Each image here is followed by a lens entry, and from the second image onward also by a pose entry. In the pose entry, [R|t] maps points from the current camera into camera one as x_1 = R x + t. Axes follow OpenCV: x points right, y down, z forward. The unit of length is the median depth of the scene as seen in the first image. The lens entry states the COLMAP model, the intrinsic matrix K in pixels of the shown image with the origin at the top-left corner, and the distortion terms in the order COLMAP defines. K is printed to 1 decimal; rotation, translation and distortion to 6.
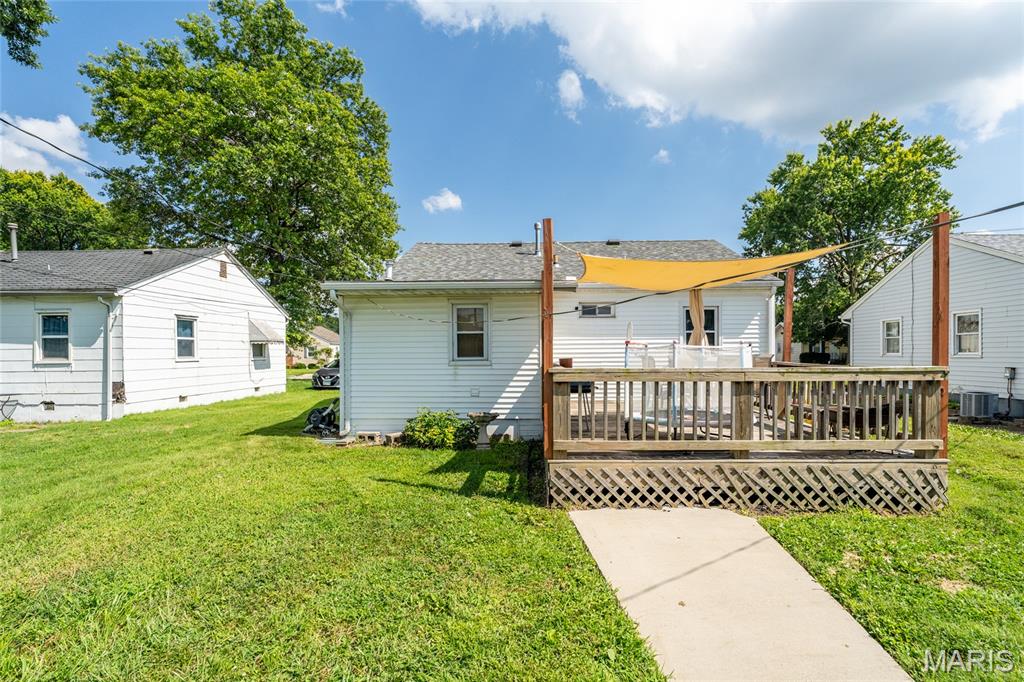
lens RADIAL K [[477.1, 0, 512.0], [0, 477.1, 341.0], [0, 0, 1]] dist [-0.001660, -0.000784]
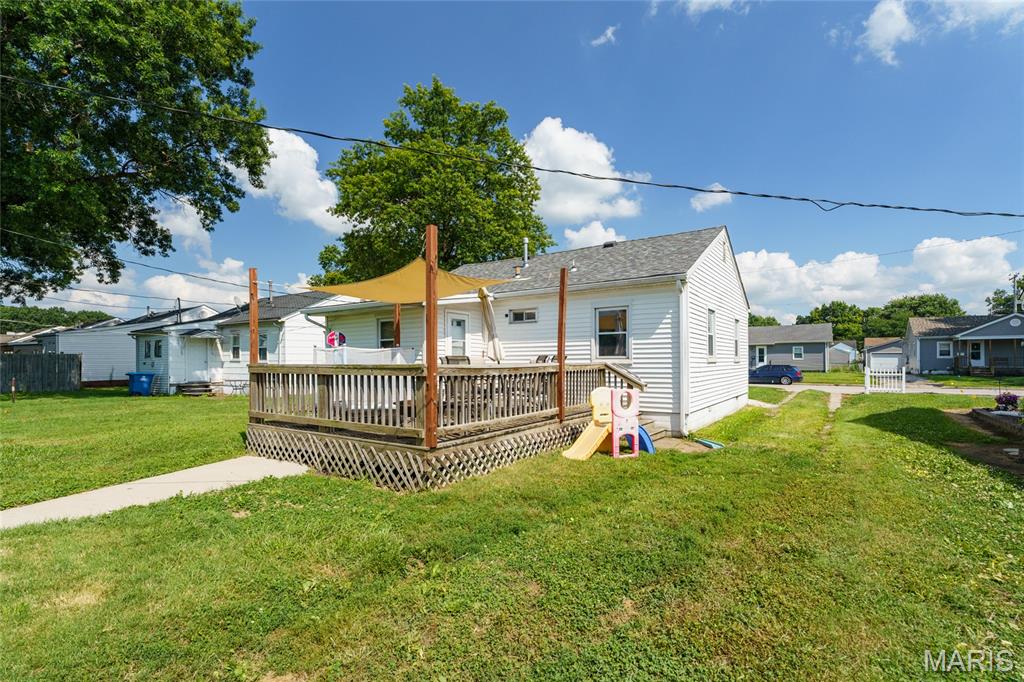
lens RADIAL K [[477.1, 0, 512.0], [0, 477.1, 341.0], [0, 0, 1]] dist [-0.001660, -0.000784]
pose [[0.833625, -0.020848, -0.551937, 1.687658], [0.014727, 0.999771, -0.015520, 0.018989], [0.552134, 0.004810, 0.833741, 0.179451]]
